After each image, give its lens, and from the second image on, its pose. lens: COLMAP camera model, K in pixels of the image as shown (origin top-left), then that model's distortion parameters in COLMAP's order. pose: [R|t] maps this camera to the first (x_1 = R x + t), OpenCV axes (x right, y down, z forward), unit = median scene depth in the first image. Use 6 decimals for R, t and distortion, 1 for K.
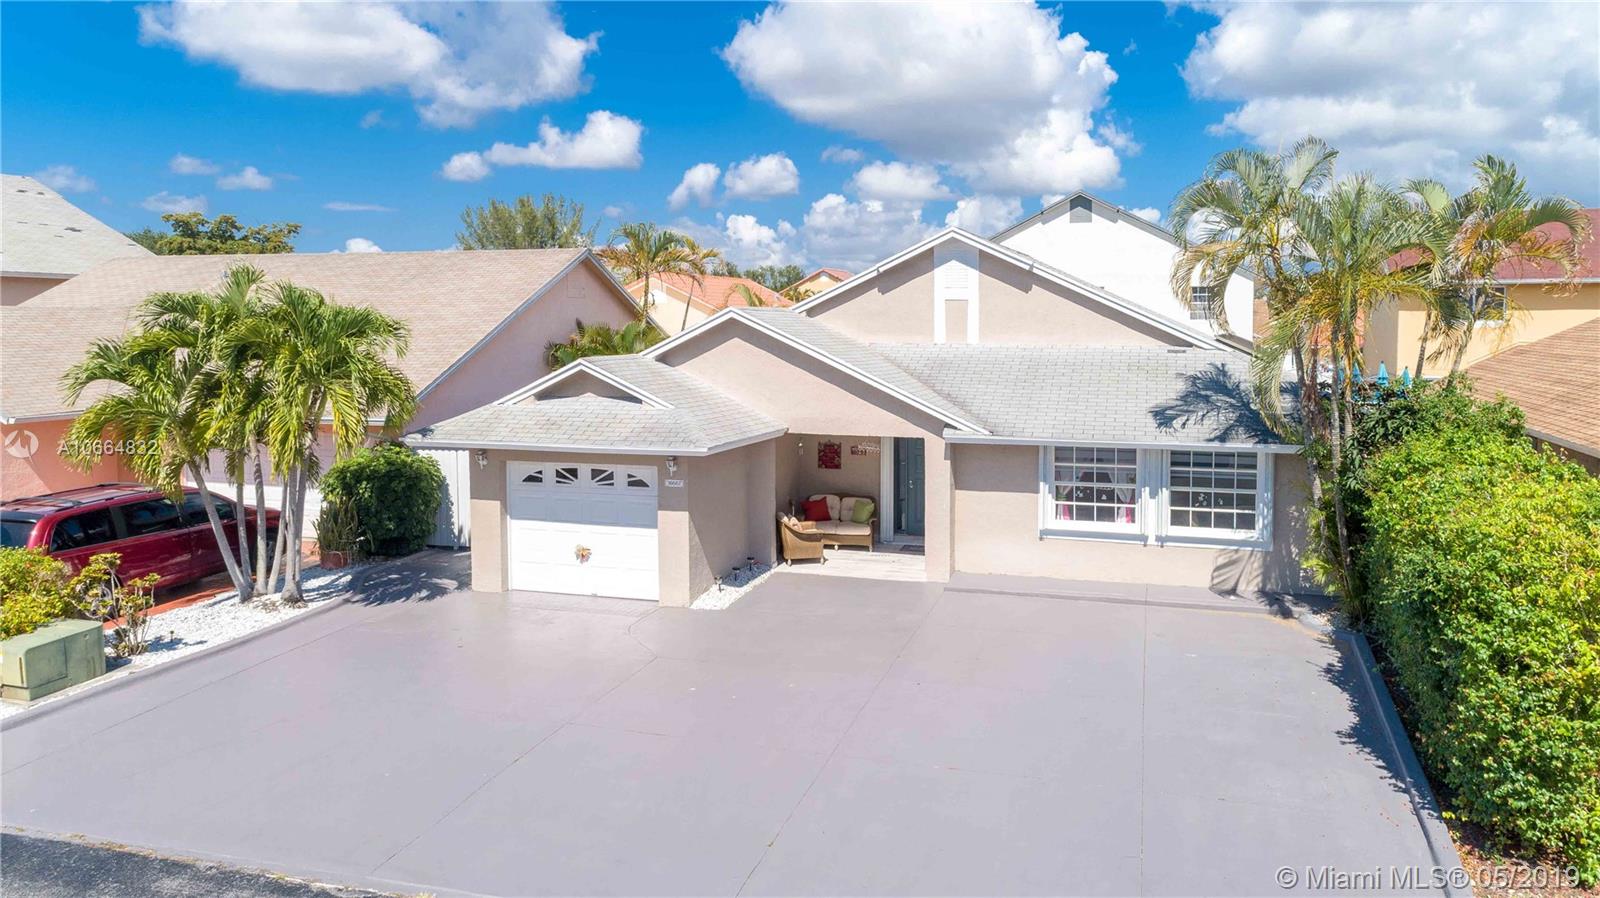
lens RADIAL K [[1146.6, 0, 882.3], [0, 1146.6, 518.3], [0, 0, 1]] dist [0.027595, 0.000931]
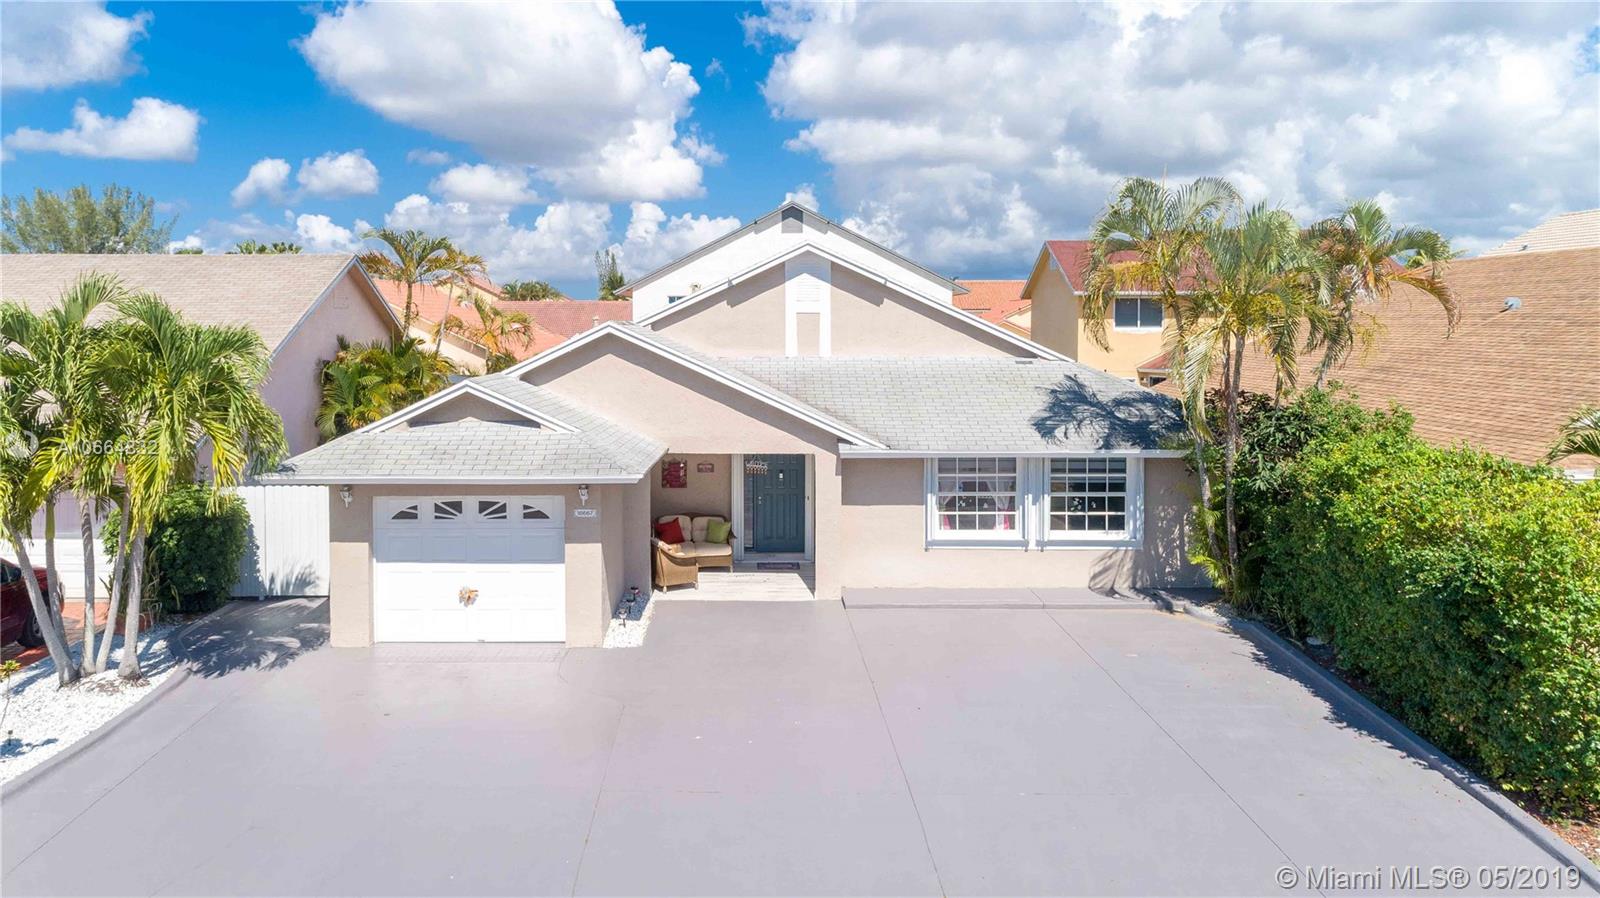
lens RADIAL K [[1142.7, 0, 799.1], [0, 1142.7, 477.7], [0, 0, 1]] dist [0.014002, 0.004519]
pose [[0.960549, -0.039770, 0.275253, -0.241158], [0.050058, 0.998282, -0.030450, -0.020222], [-0.273569, 0.043027, 0.960889, 0.063944]]
